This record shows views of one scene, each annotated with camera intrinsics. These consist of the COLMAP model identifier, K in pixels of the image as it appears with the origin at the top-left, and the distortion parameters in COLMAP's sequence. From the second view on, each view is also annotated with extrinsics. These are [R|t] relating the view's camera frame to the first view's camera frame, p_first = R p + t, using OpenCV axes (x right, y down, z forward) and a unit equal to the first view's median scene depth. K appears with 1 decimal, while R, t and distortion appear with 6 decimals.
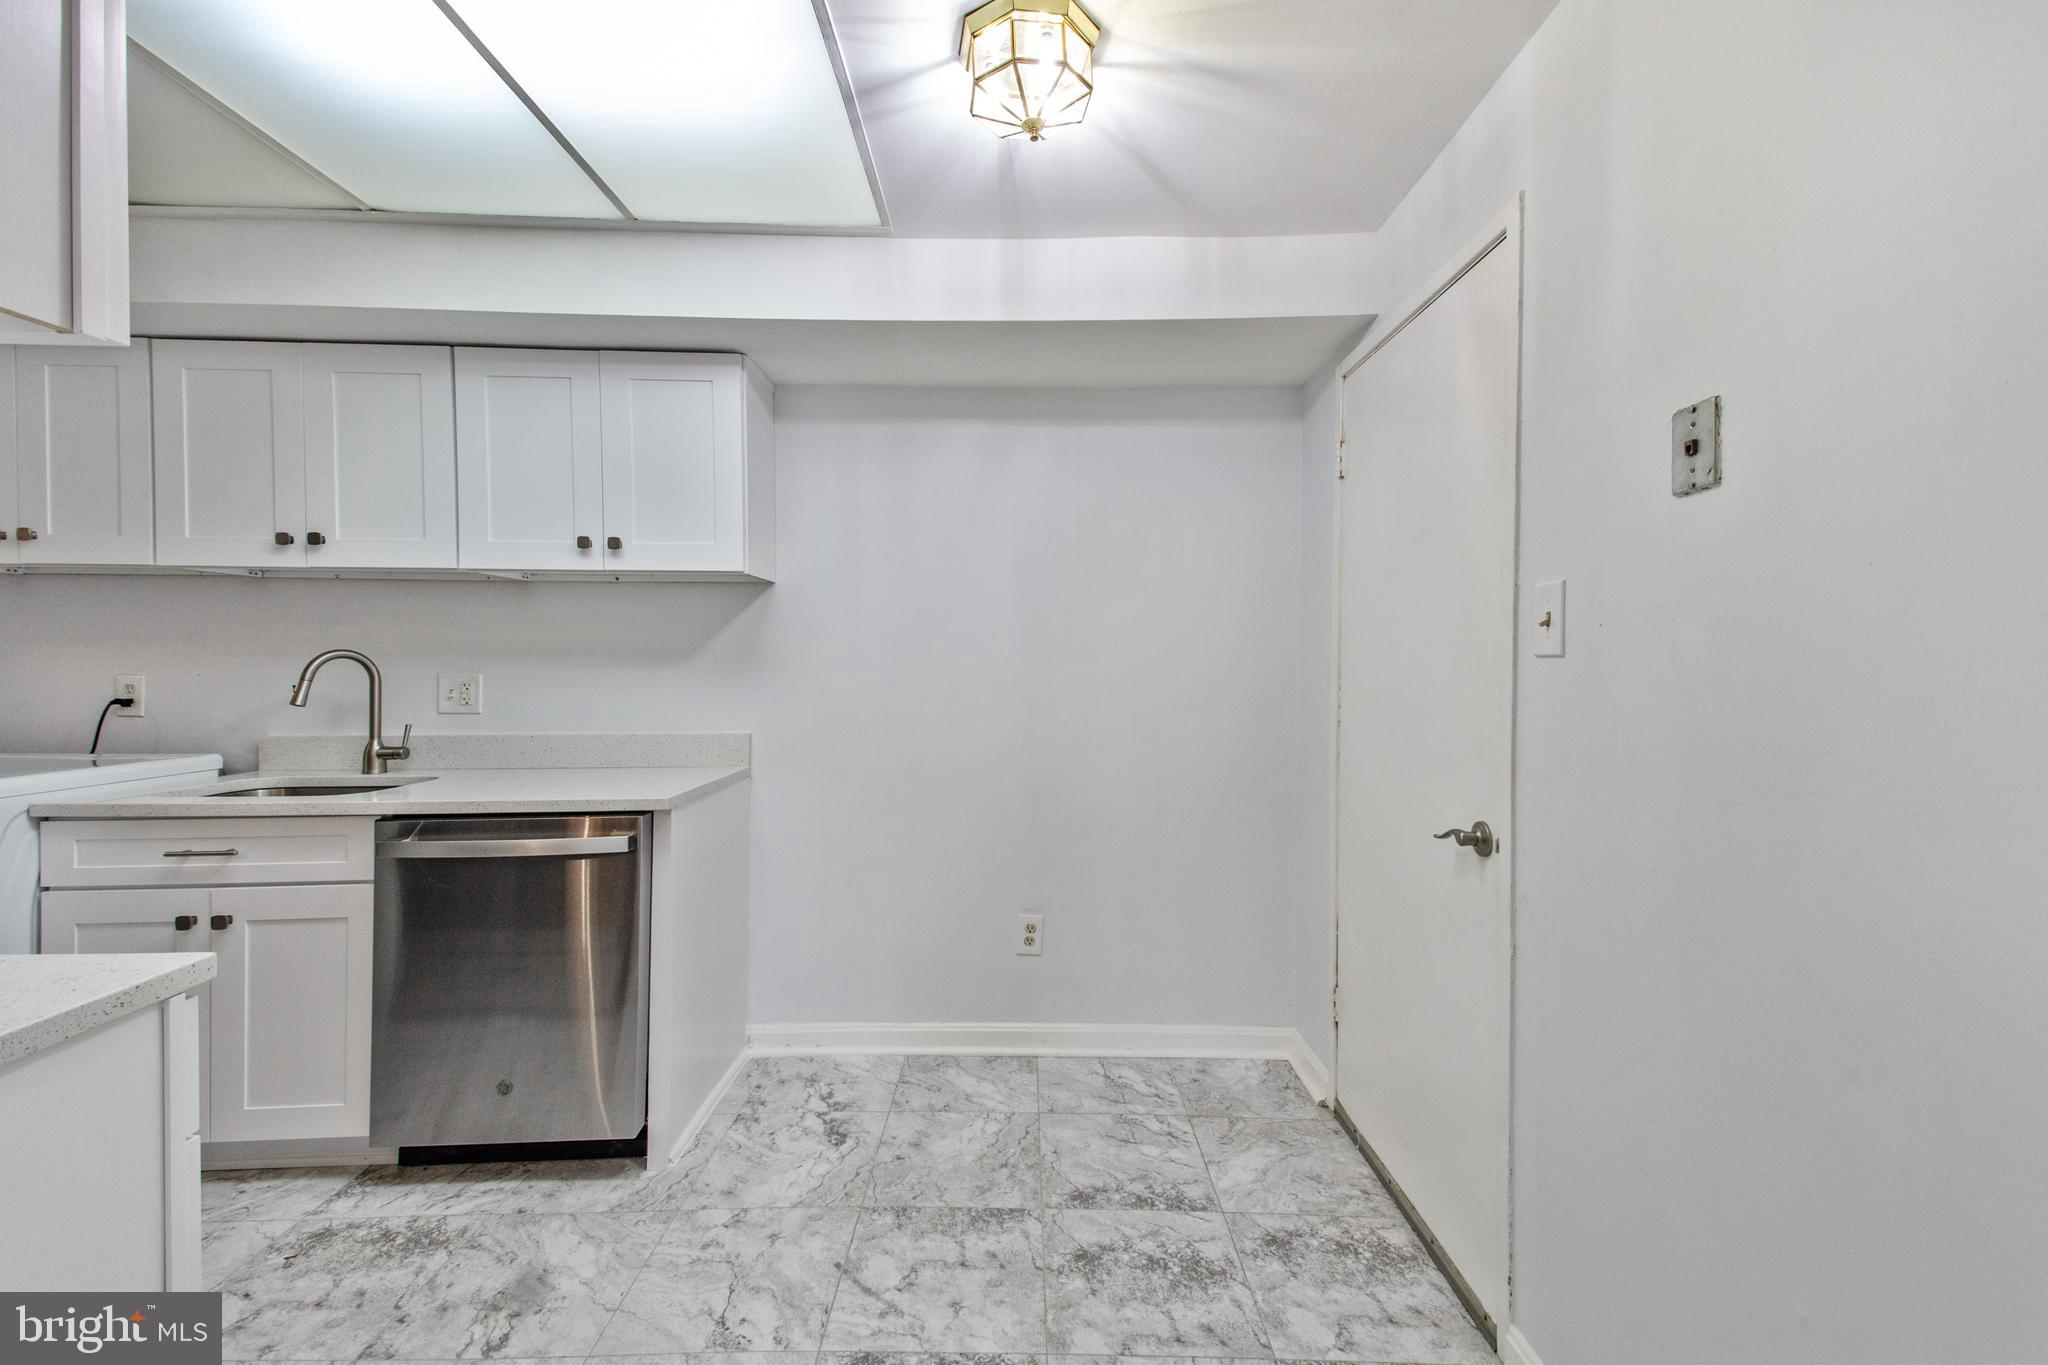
lens RADIAL K [[861.3, 0, 1026.9], [0, 861.3, 673.7], [0, 0, 1]] dist [0.106016, -0.047255]
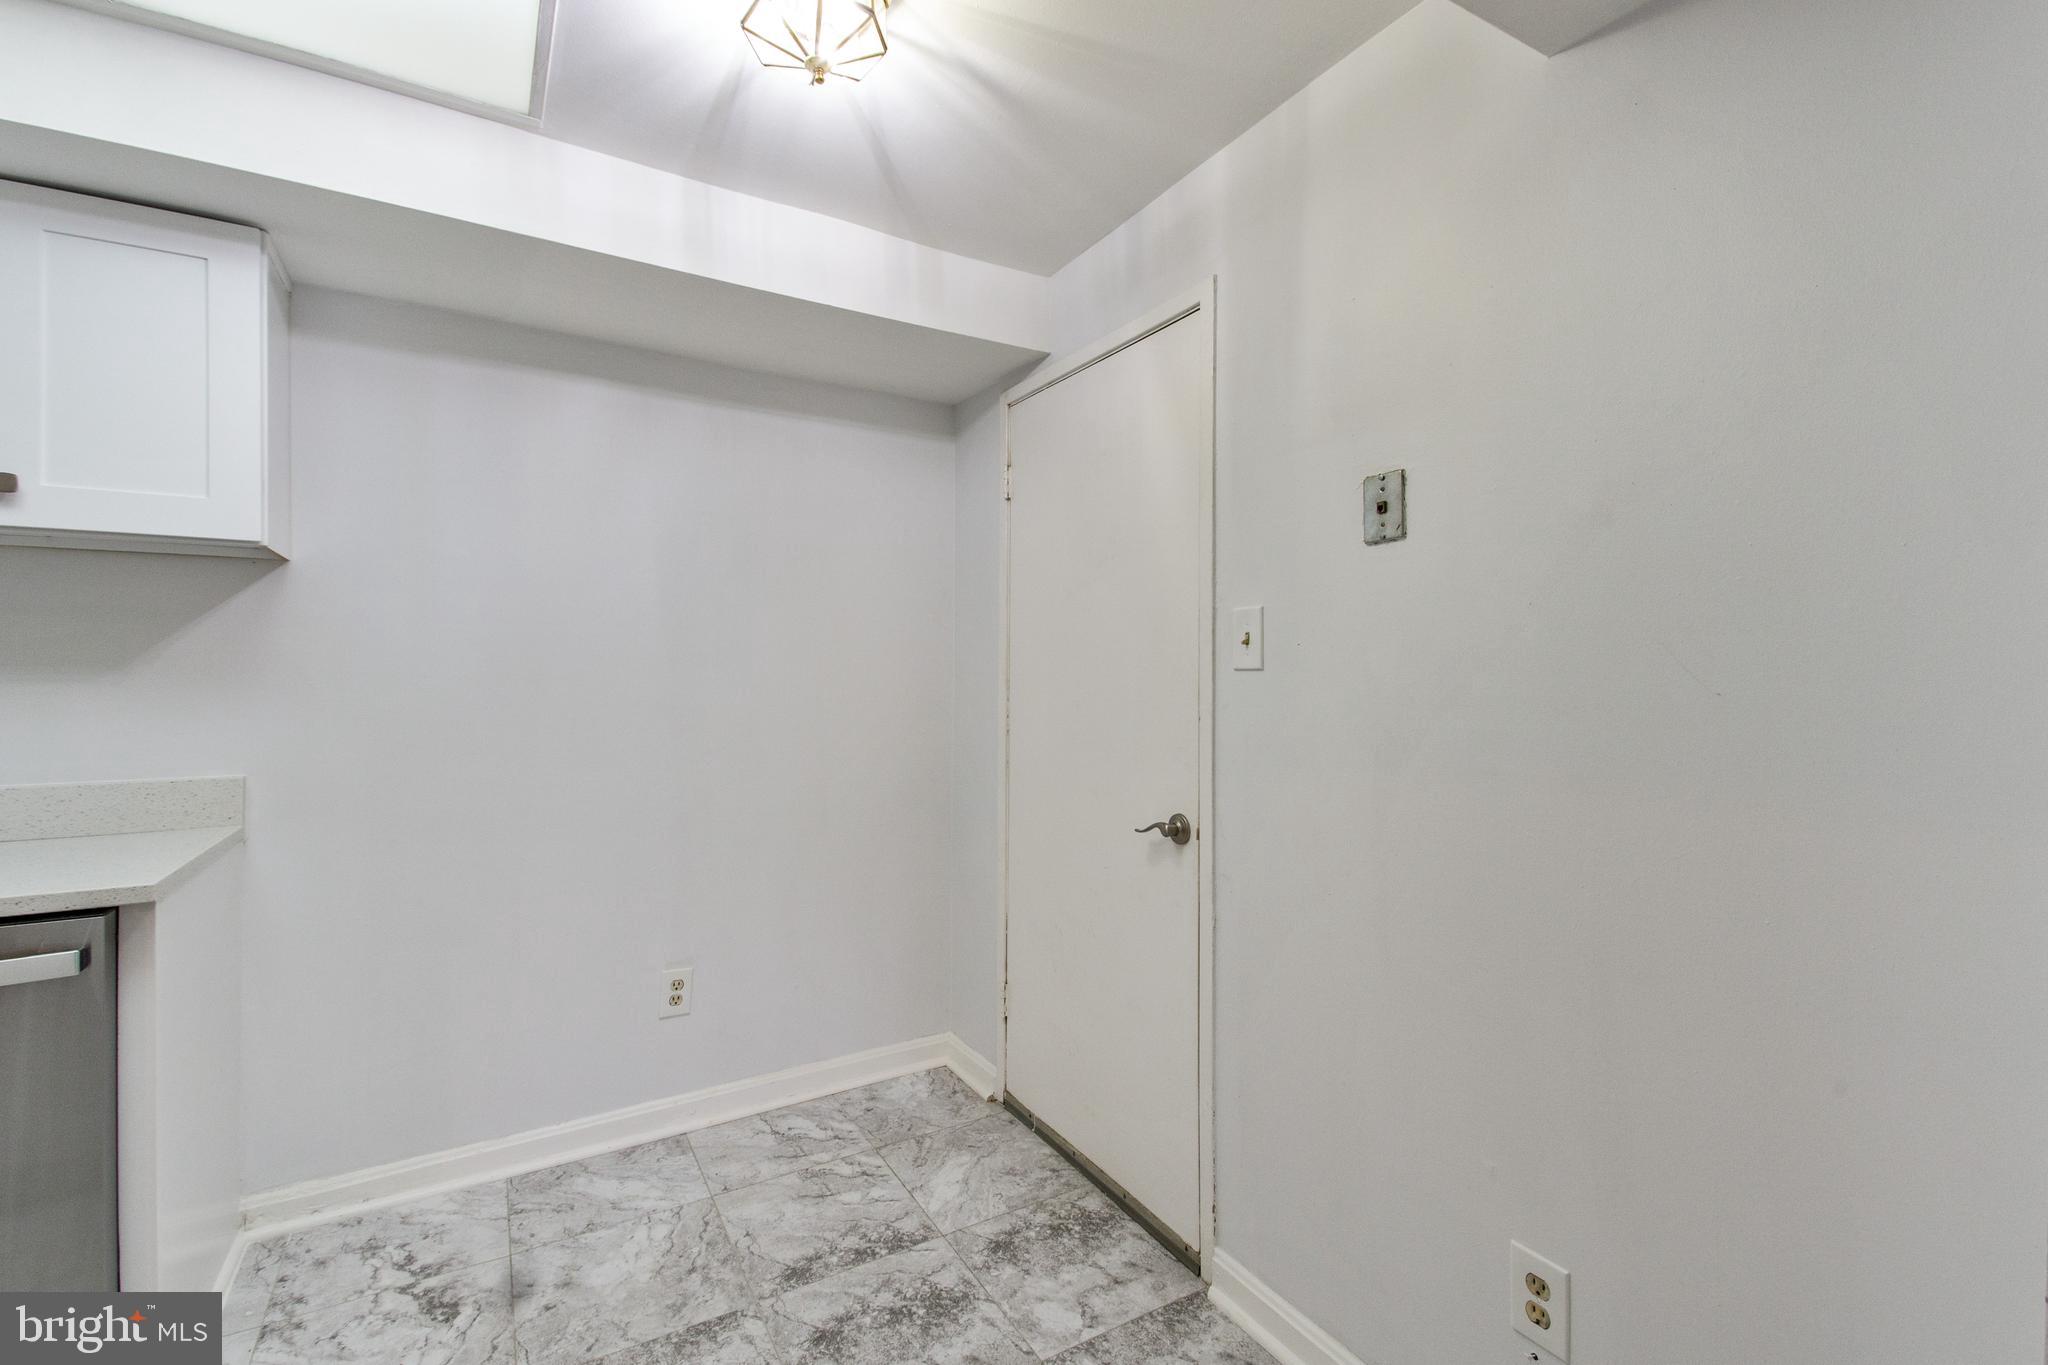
lens RADIAL K [[869.6, 0, 1019.3], [0, 869.6, 677.4], [0, 0, 1]] dist [0.077468, -0.037916]
pose [[0.864335, -0.001711, 0.502913, -0.188760], [0.006280, 0.999953, -0.007391, -0.001842], [-0.502877, 0.009546, 0.864305, 0.100042]]
